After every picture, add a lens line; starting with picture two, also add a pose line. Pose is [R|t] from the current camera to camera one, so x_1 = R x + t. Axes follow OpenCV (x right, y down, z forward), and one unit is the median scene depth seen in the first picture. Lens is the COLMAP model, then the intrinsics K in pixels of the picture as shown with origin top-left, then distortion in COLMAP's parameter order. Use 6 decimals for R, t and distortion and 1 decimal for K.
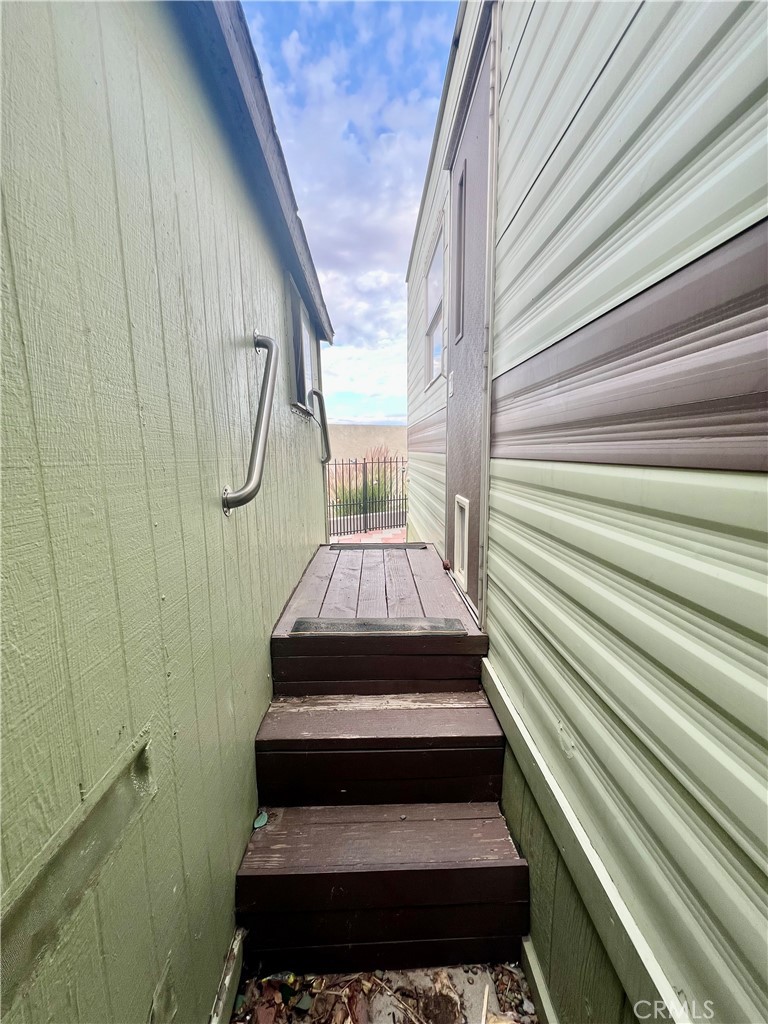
lens RADIAL K [[411.6, 0, 384.6], [0, 411.6, 515.1], [0, 0, 1]] dist [-0.000524, -0.000428]
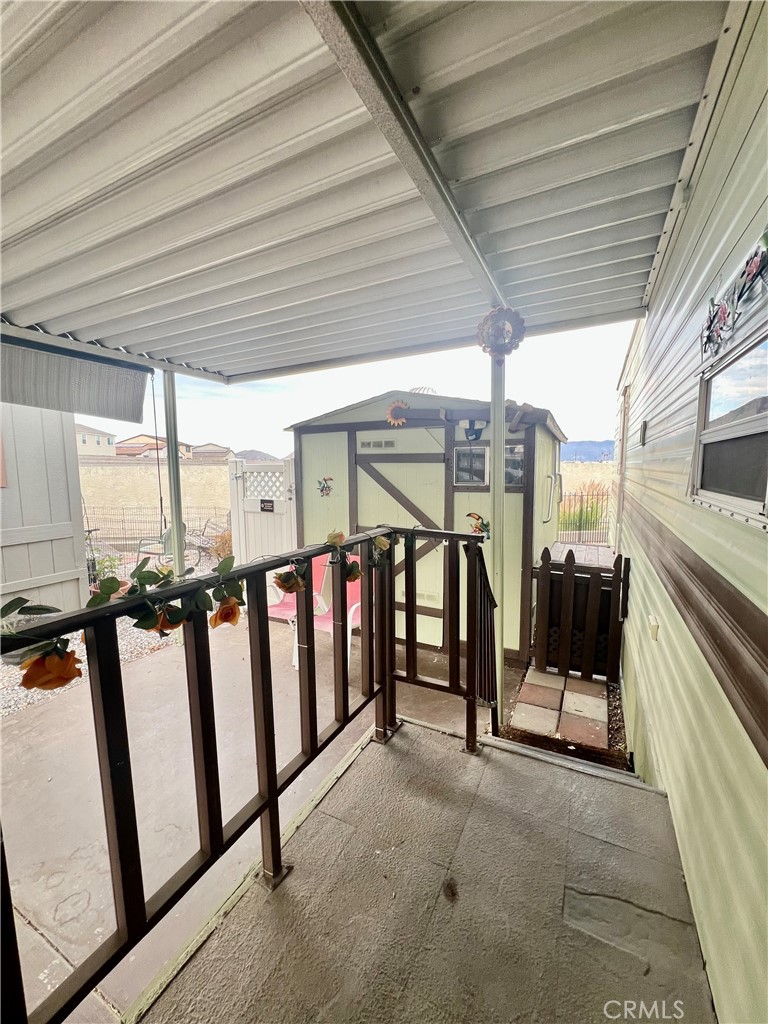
lens RADIAL K [[411.6, 0, 384.5], [0, 411.6, 512.1], [0, 0, 1]] dist [-0.000524, -0.000428]
pose [[0.879663, 0.057437, -0.472117, 0.026224], [-0.073425, 0.997180, -0.015492, 0.002631], [0.469896, 0.048293, 0.881400, -0.563689]]
